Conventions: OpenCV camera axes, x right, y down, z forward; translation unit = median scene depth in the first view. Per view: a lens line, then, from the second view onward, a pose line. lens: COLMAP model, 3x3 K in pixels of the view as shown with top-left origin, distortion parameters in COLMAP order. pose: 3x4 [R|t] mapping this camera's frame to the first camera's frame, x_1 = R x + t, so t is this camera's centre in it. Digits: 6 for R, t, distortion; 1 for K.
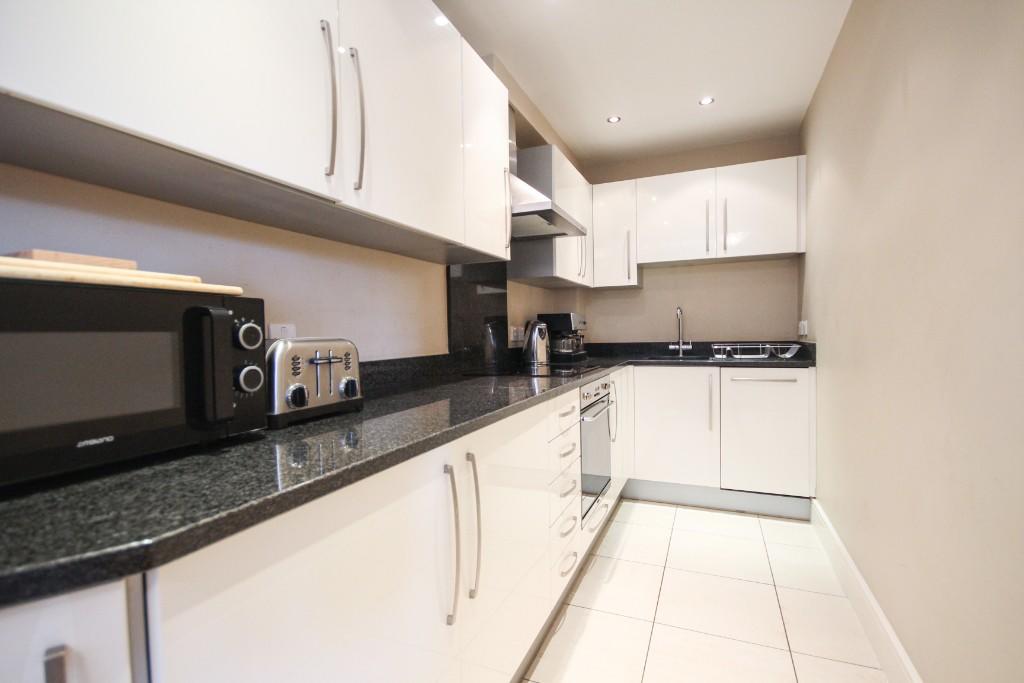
lens RADIAL K [[475.5, 0, 514.0], [0, 475.5, 344.5], [0, 0, 1]] dist [-0.002799, -0.000983]
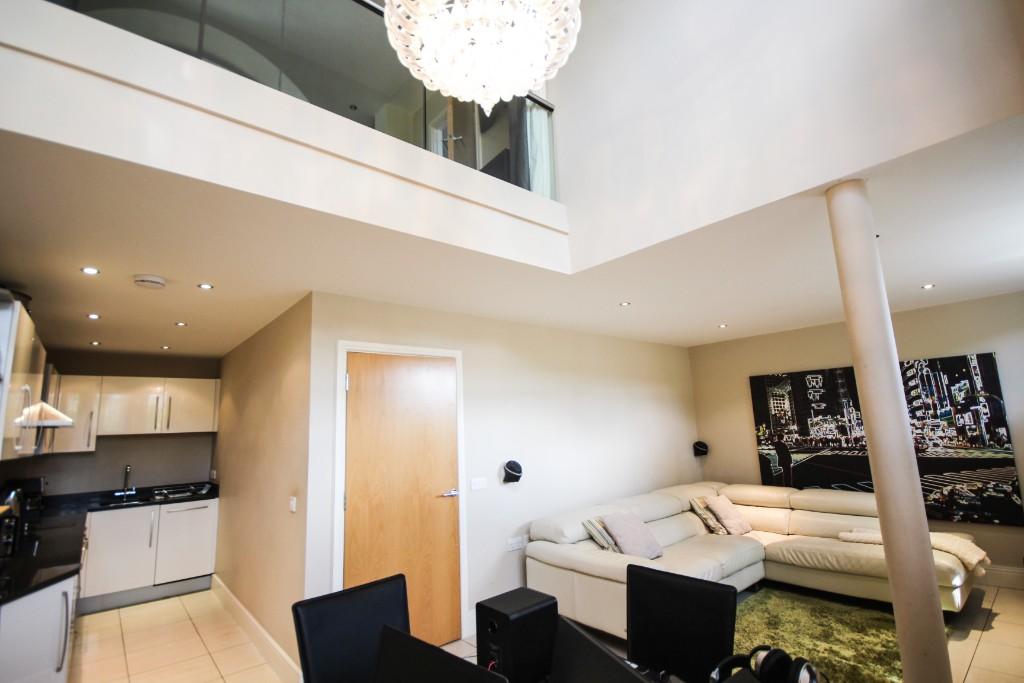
lens RADIAL K [[475.5, 0, 513.8], [0, 475.5, 346.7], [0, 0, 1]] dist [-0.002799, -0.000983]
pose [[0.457901, 0.147075, 0.876753, -0.484055], [0.063272, 0.978328, -0.197159, -0.080244], [-0.886749, 0.145753, 0.438671, -0.811108]]
